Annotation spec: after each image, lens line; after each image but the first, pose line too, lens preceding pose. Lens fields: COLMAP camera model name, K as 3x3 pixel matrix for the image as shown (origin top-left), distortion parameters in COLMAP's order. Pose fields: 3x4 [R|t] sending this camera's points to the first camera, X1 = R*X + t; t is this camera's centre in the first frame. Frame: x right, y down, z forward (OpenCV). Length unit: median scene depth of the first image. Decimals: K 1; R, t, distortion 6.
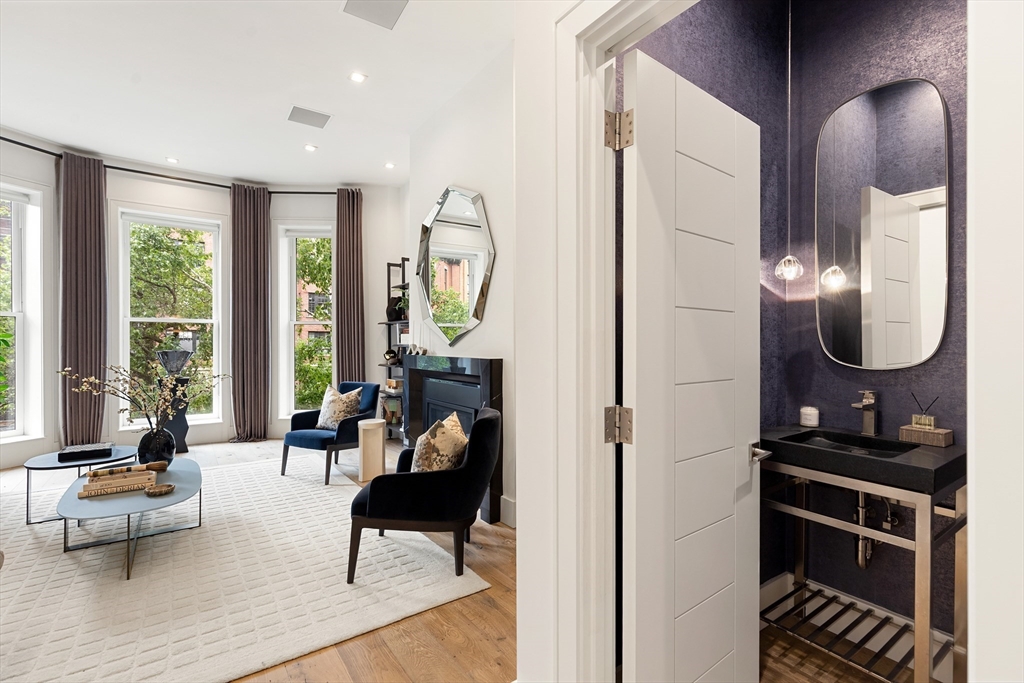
lens RADIAL K [[468.4, 0, 518.4], [0, 468.4, 338.8], [0, 0, 1]] dist [0.001362, 0.000338]
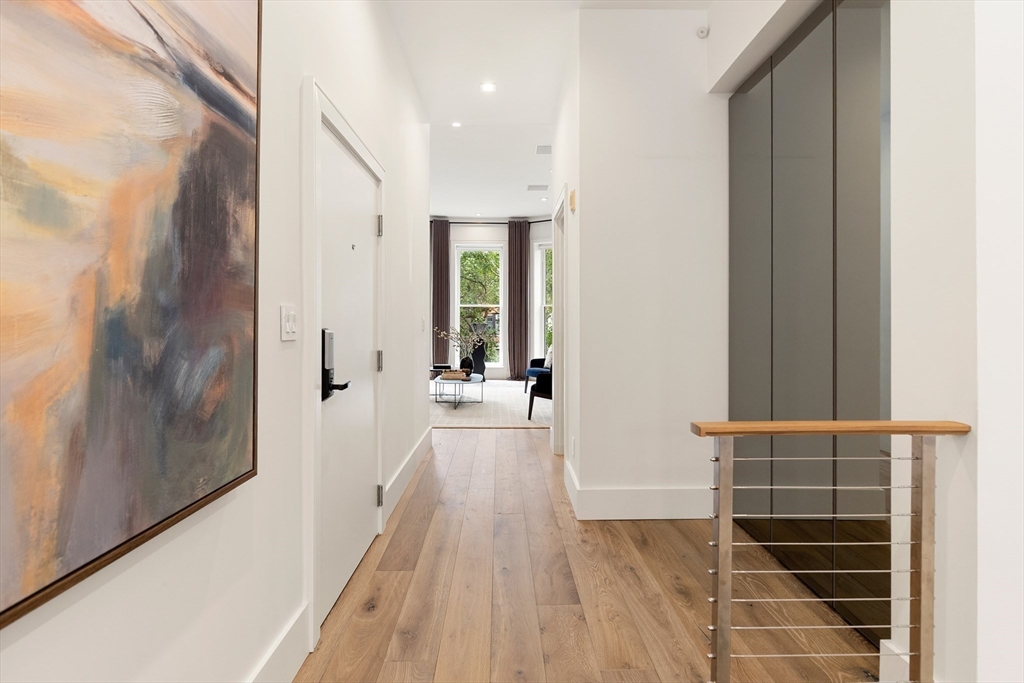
lens RADIAL K [[522.8, 0, 511.9], [0, 522.8, 320.7], [0, 0, 1]] dist [-0.000211, -0.000015]
pose [[0.822322, 0.001352, -0.569021, 0.461474], [-0.004156, 0.999985, -0.003629, 0.023041], [0.569008, 0.005349, 0.822315, -0.517228]]
